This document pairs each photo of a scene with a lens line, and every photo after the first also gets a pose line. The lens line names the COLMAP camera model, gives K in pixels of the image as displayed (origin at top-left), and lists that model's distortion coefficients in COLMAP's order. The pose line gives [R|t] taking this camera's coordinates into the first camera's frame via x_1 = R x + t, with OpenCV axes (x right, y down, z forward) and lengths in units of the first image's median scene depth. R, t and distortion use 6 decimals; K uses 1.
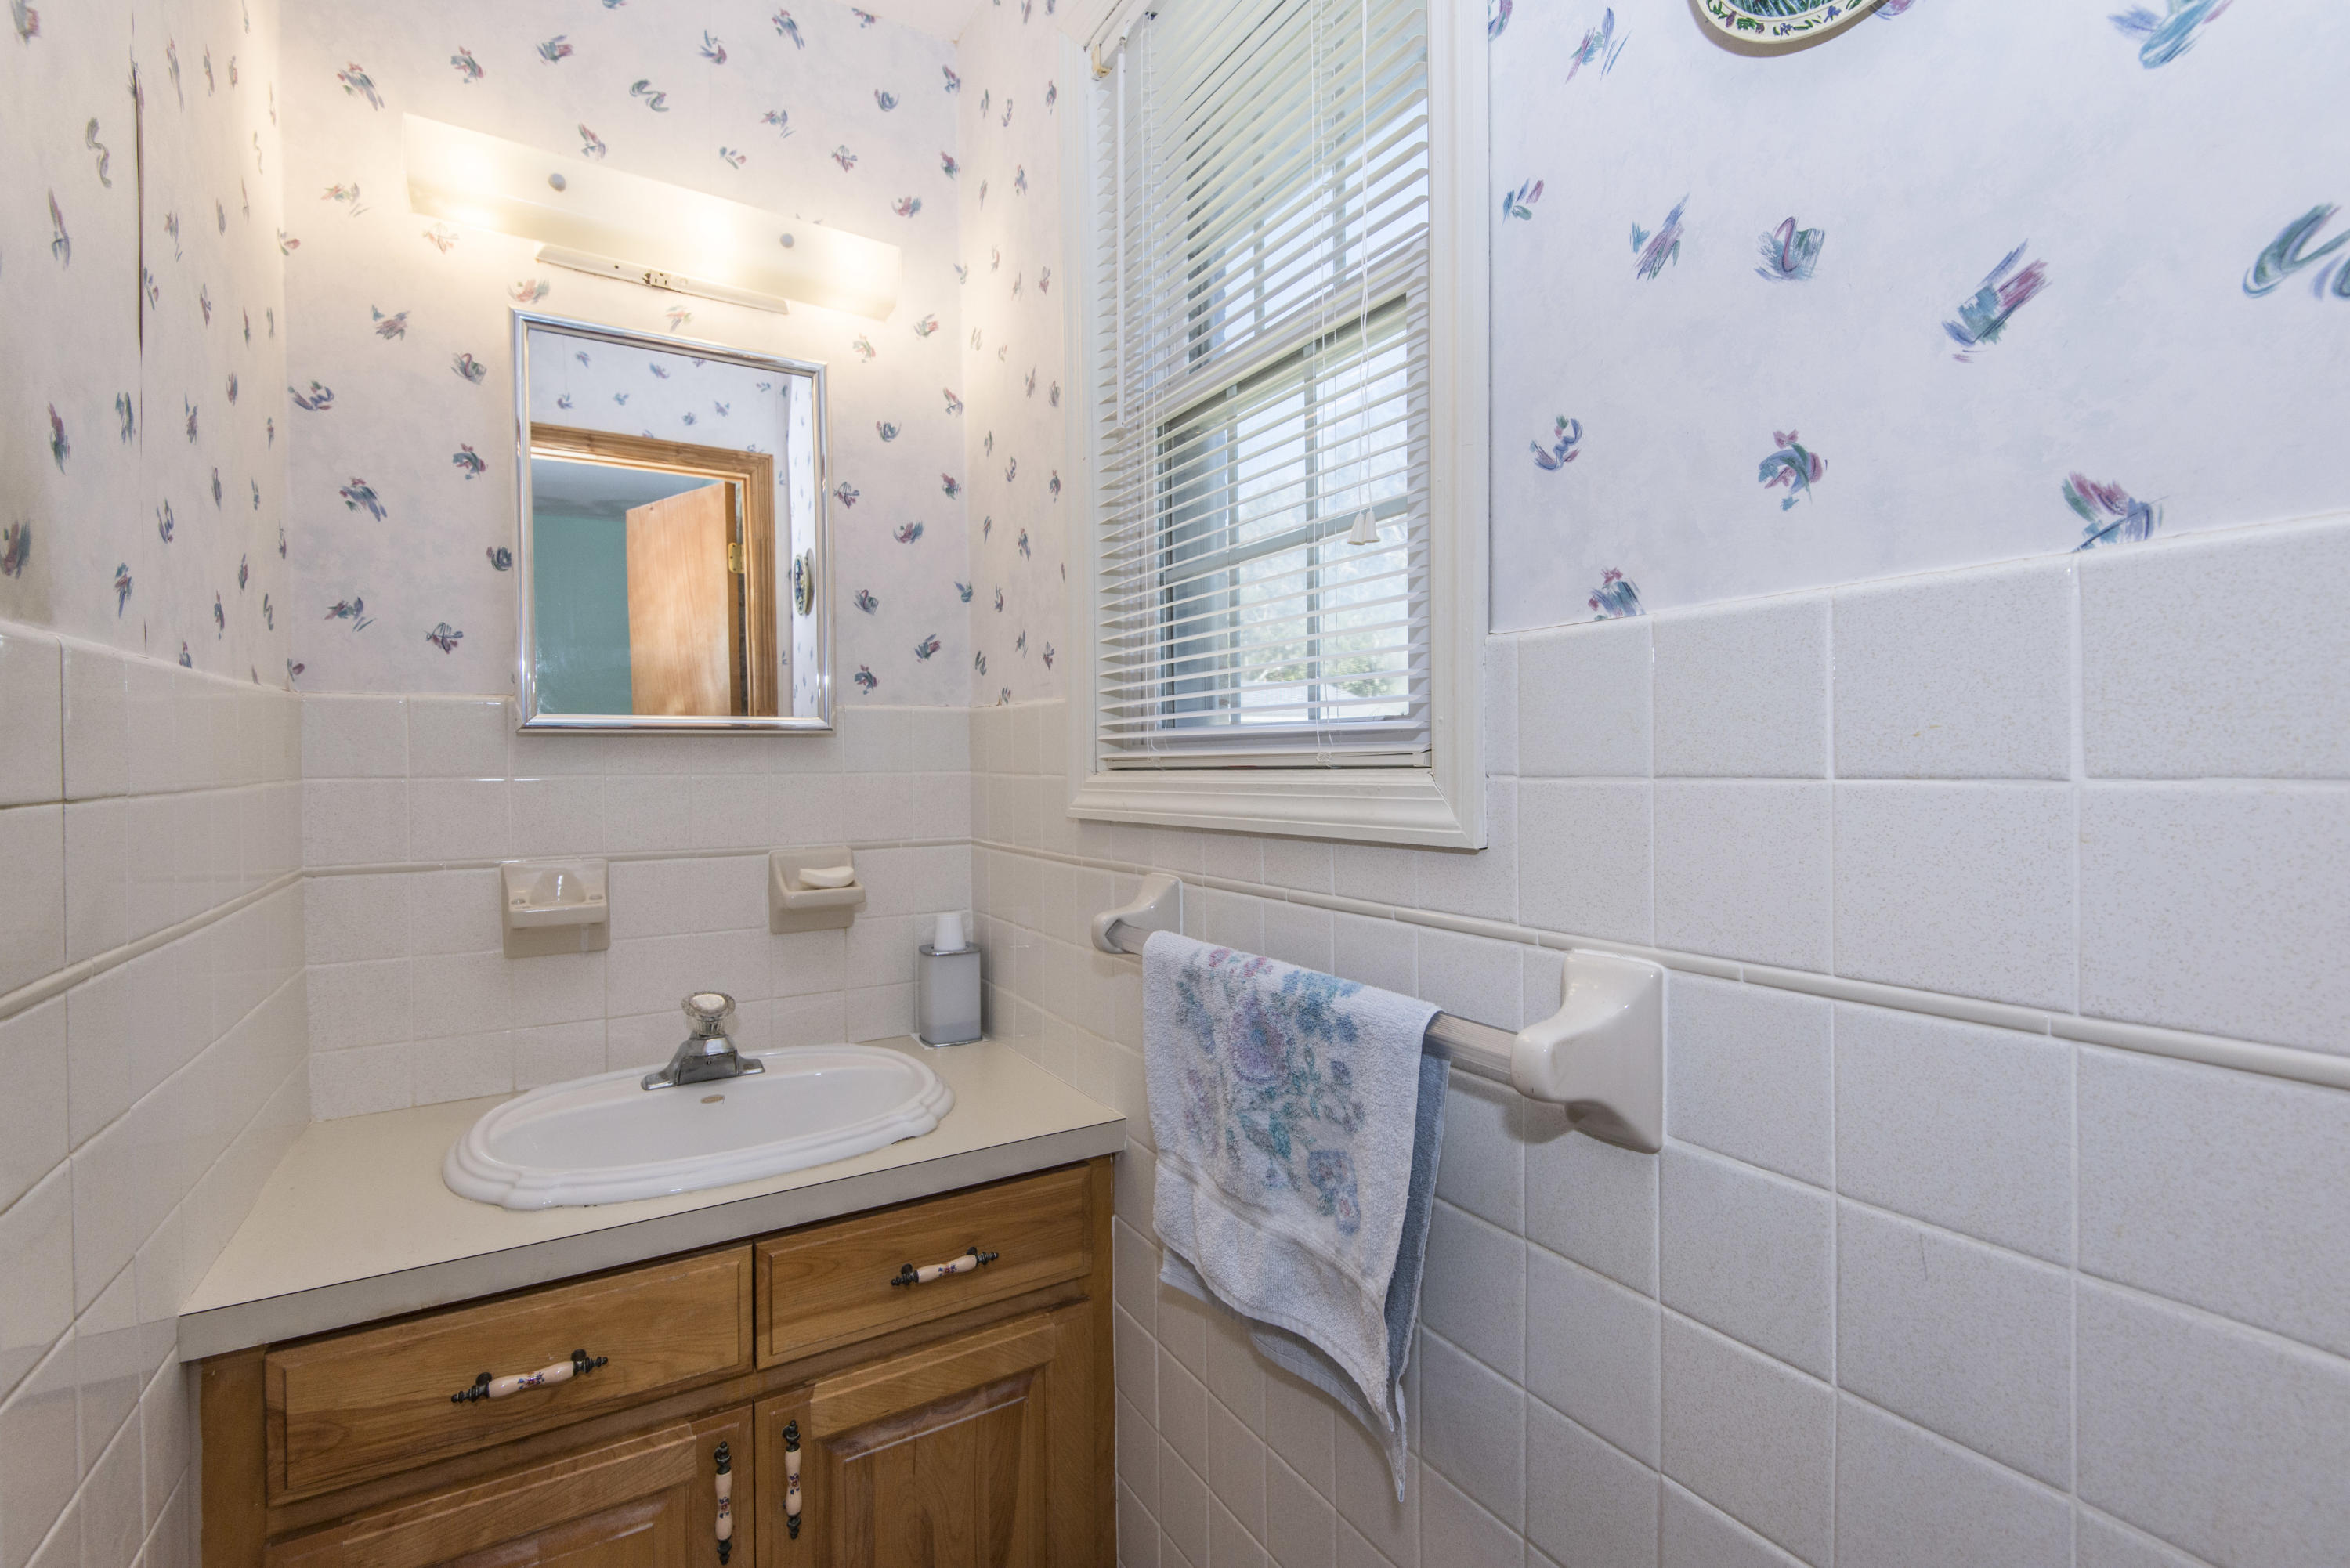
lens RADIAL K [[1055.8, 0, 1161.0], [0, 1055.8, 773.9], [0, 0, 1]] dist [0.025067, -0.014407]
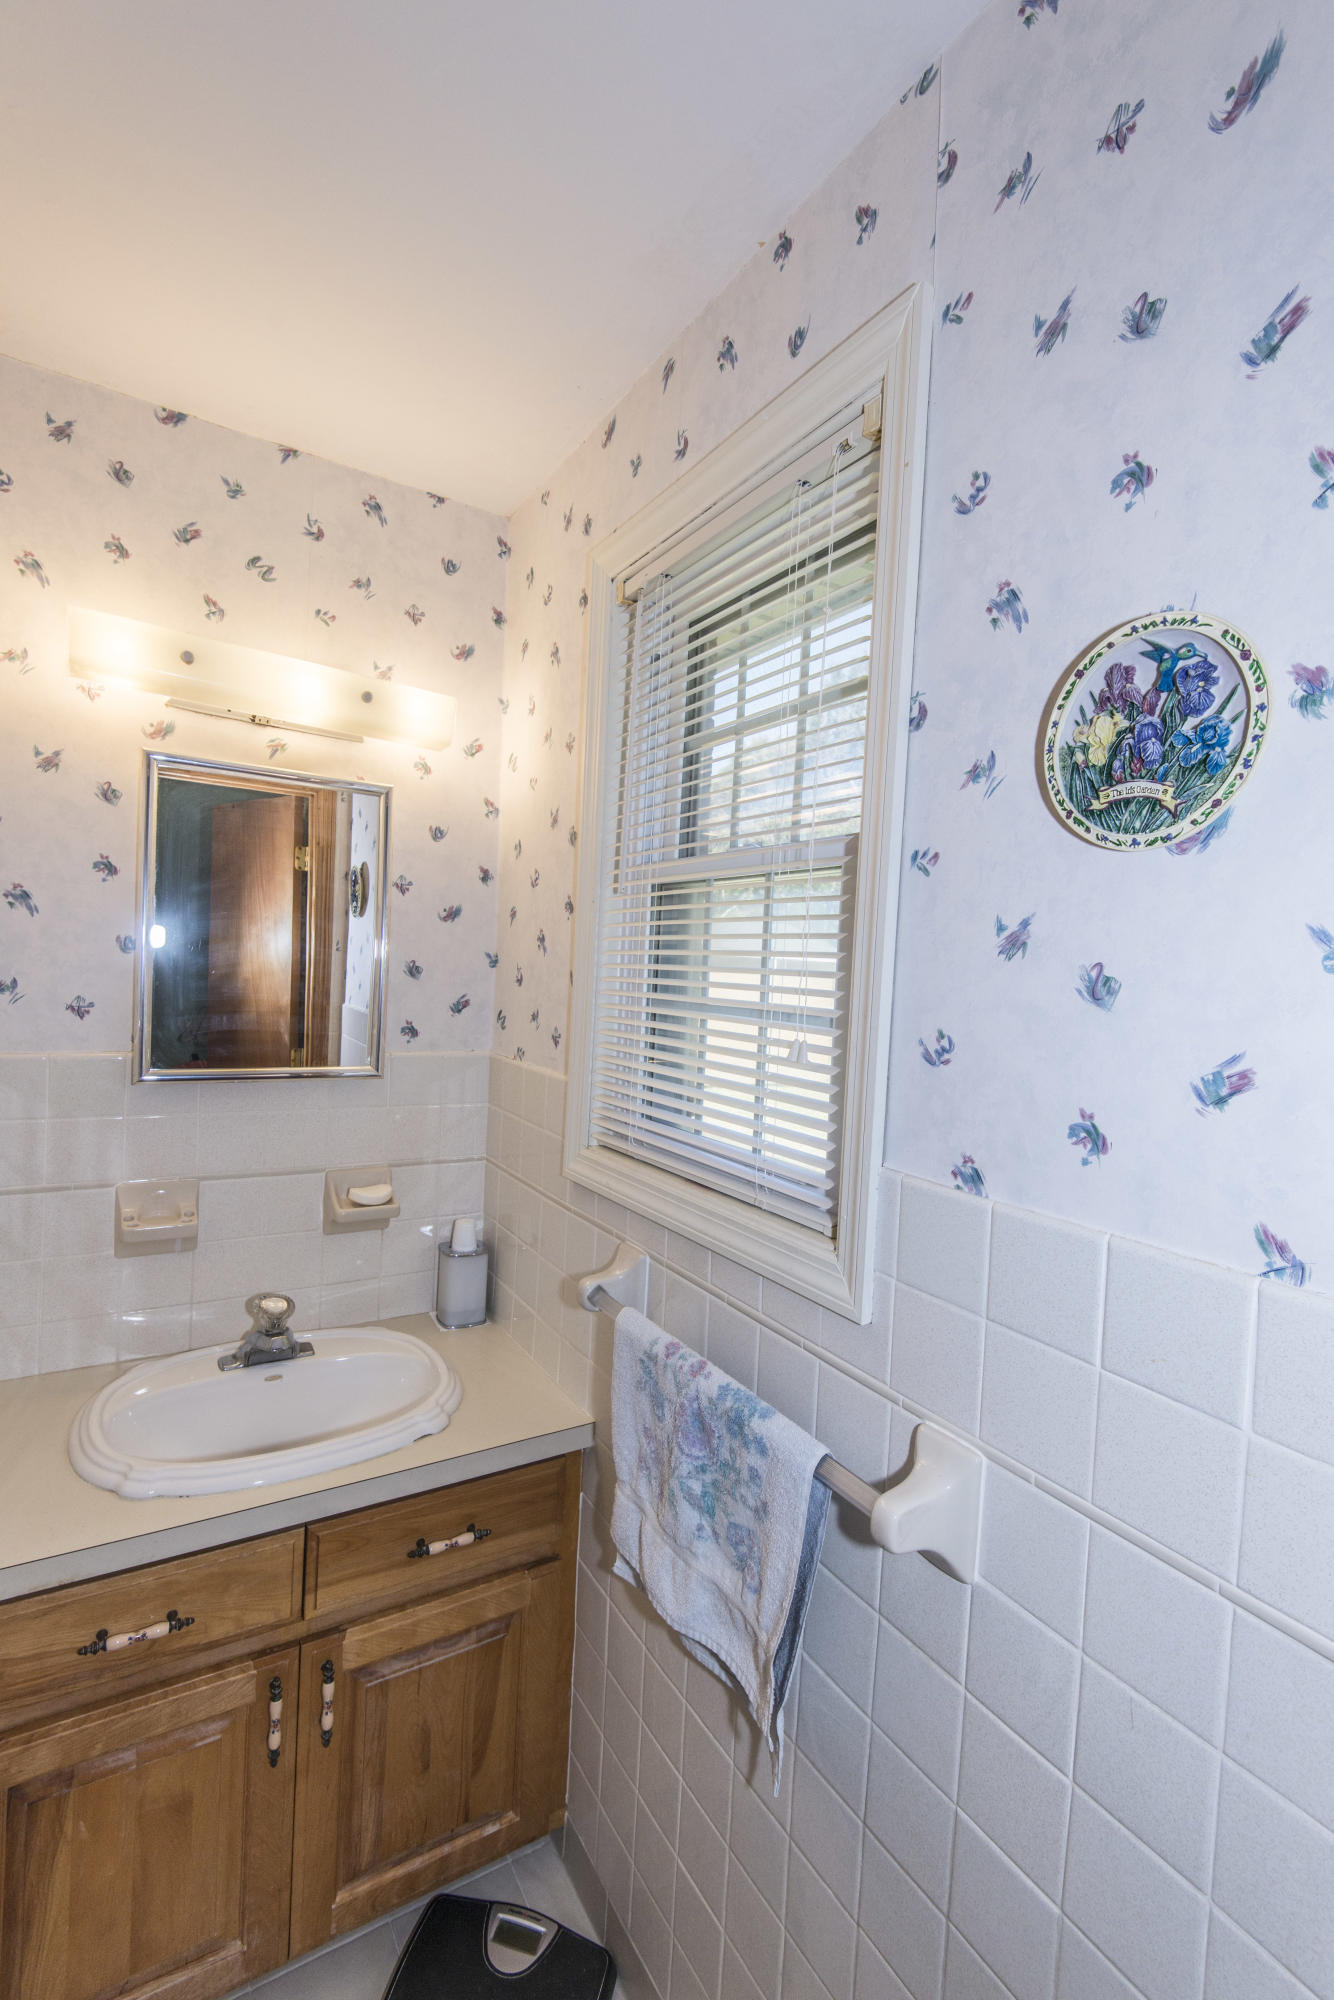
lens RADIAL K [[898.6, 0, 655.8], [0, 898.6, 996.8], [0, 0, 1]] dist [0.025067, -0.014407]
pose [[0.998163, 0.058969, 0.013882, -0.005638], [-0.059323, 0.997883, 0.026667, -0.232958], [-0.012280, -0.027441, 0.999548, -0.093306]]
